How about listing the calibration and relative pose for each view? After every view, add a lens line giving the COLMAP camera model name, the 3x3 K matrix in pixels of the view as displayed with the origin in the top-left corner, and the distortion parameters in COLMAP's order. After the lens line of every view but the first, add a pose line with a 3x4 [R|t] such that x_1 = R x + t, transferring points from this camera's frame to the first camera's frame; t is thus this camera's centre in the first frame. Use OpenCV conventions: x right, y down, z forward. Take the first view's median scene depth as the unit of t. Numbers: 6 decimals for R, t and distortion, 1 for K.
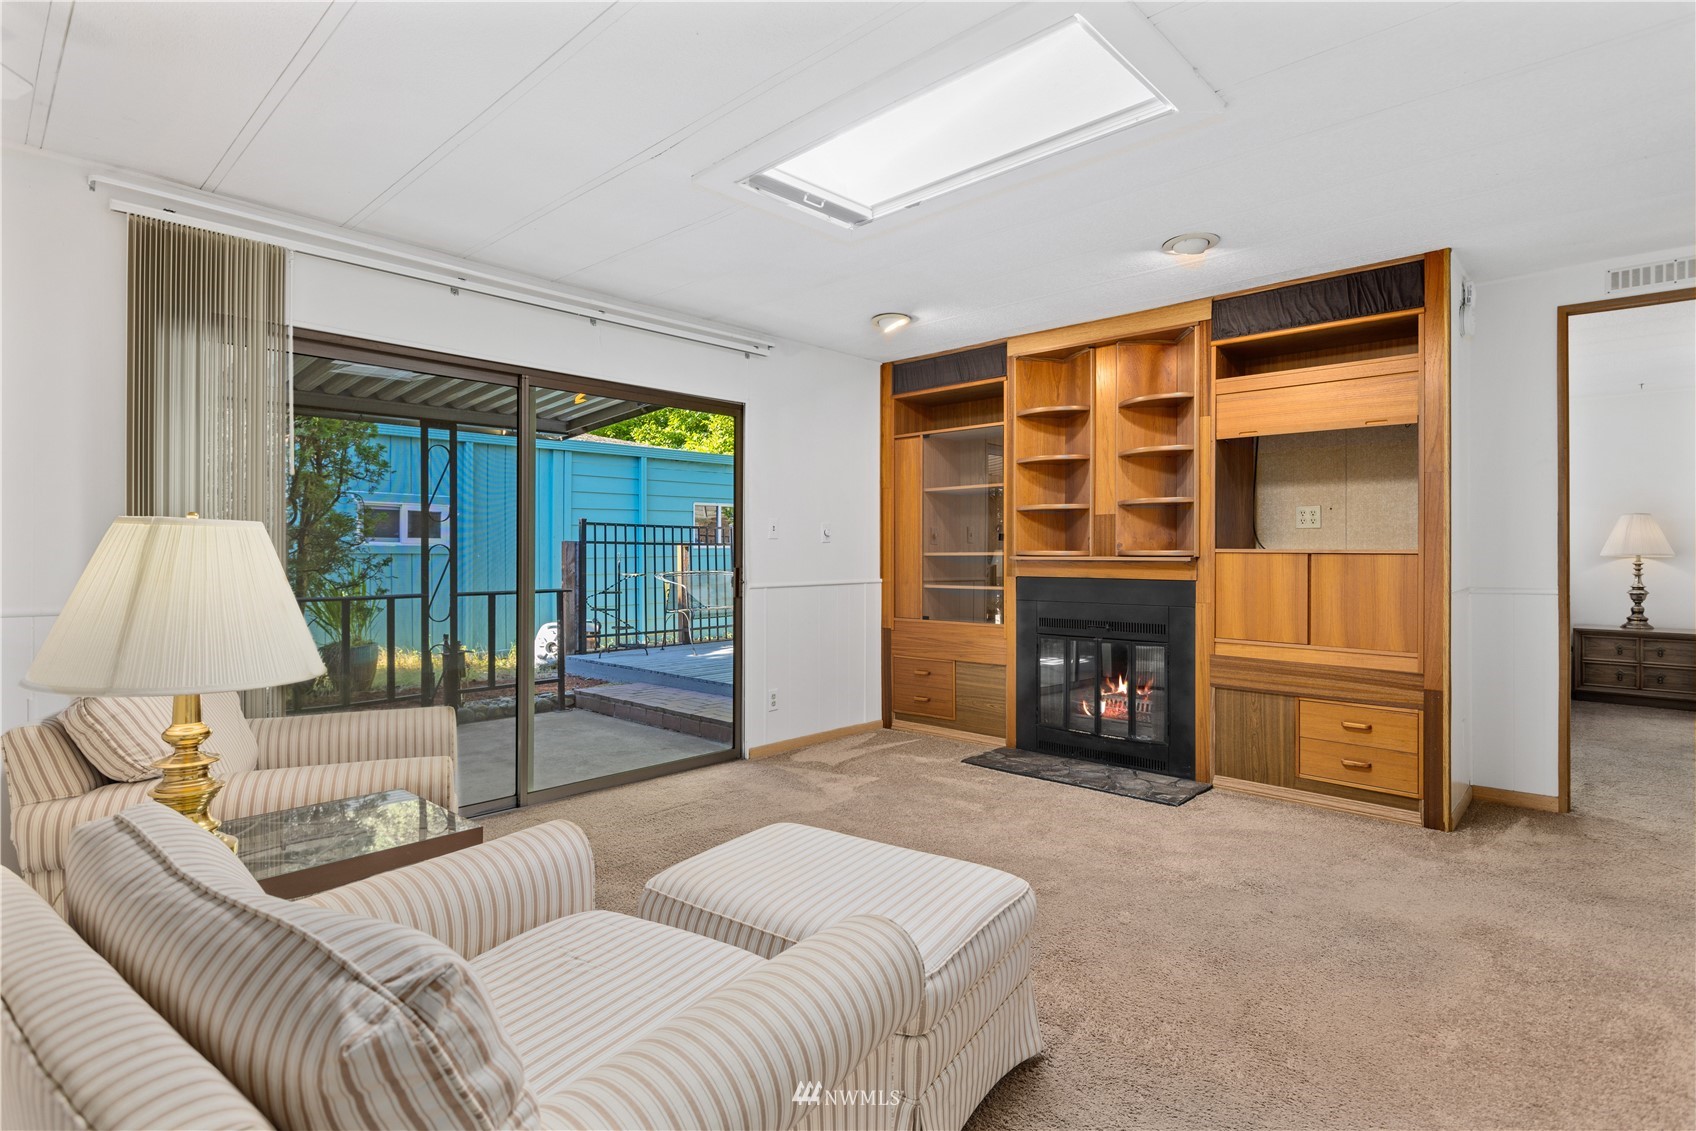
lens RADIAL K [[843.6, 0, 848.0], [0, 843.6, 565.5], [0, 0, 1]] dist [-0.000958, -0.000045]
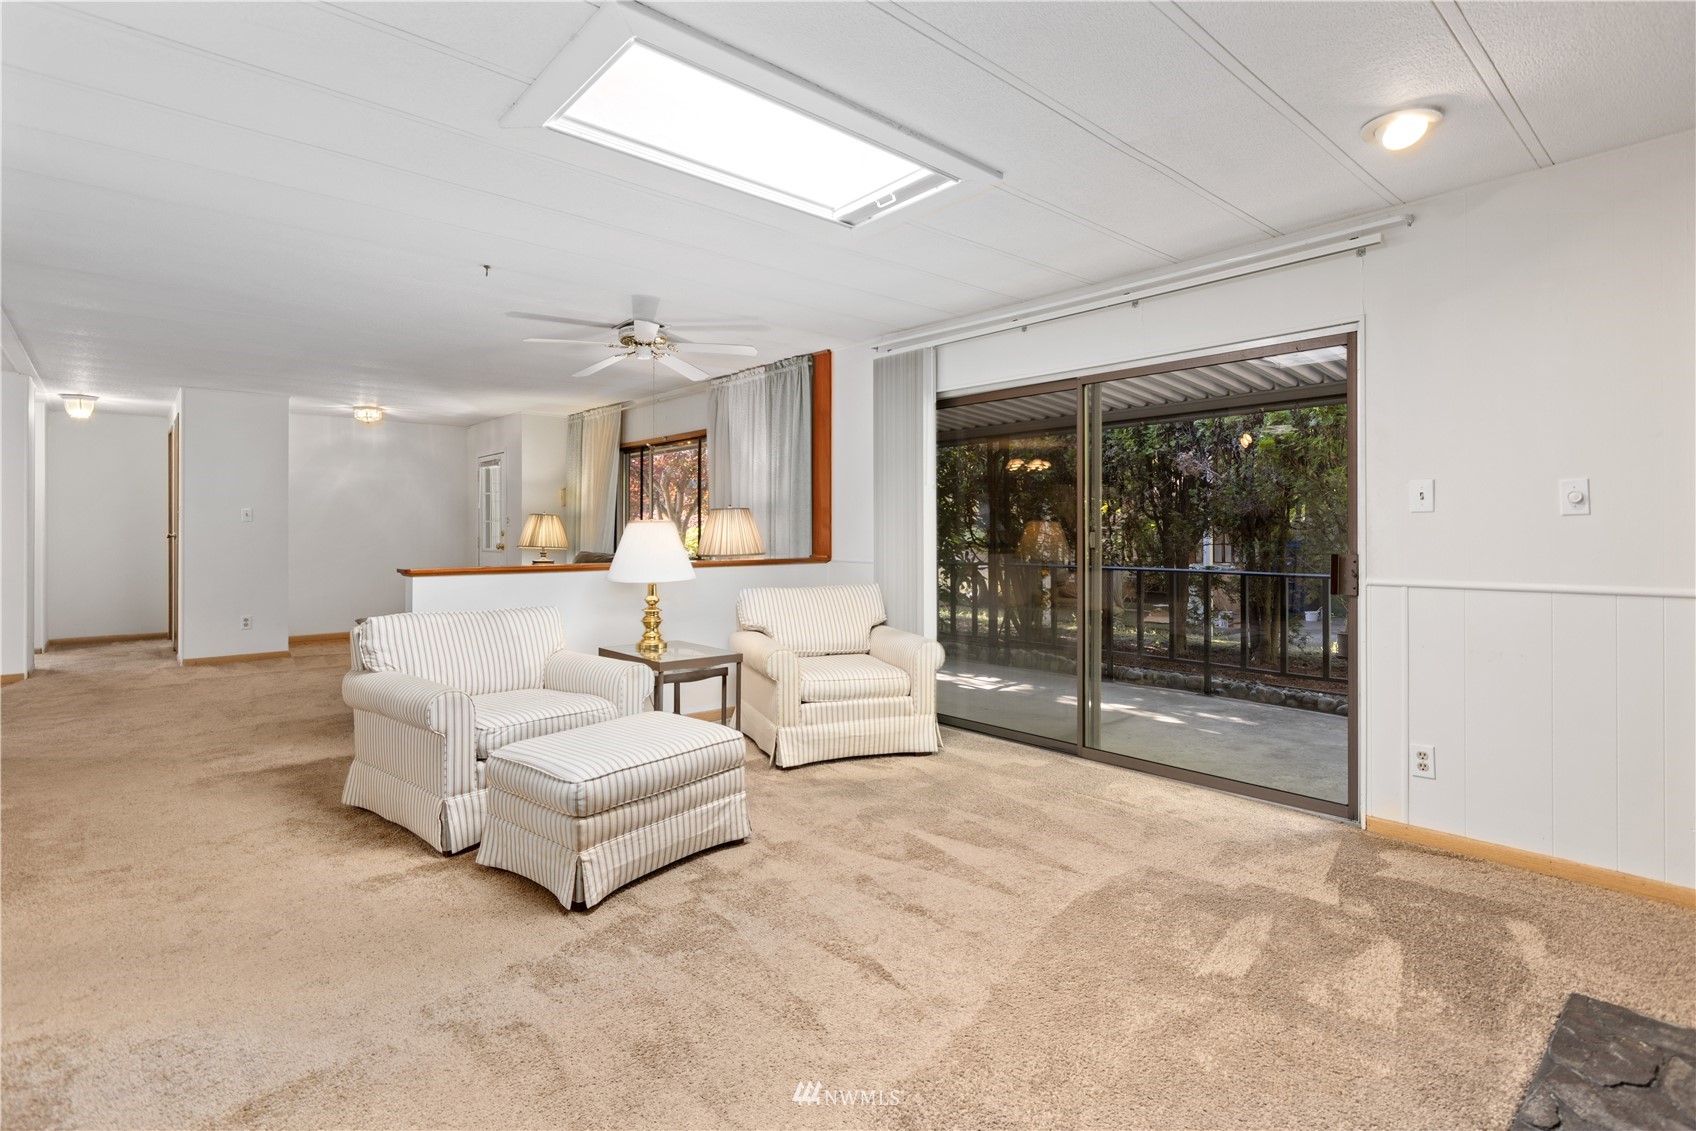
lens RADIAL K [[810.2, 0, 847.5], [0, 810.2, 526.7], [0, 0, 1]] dist [-0.000242, -0.000022]
pose [[-0.100008, -0.003060, -0.994982, 0.868195], [-0.015072, 0.999885, -0.001561, -0.018506], [0.994872, 0.014840, -0.100043, 0.942619]]
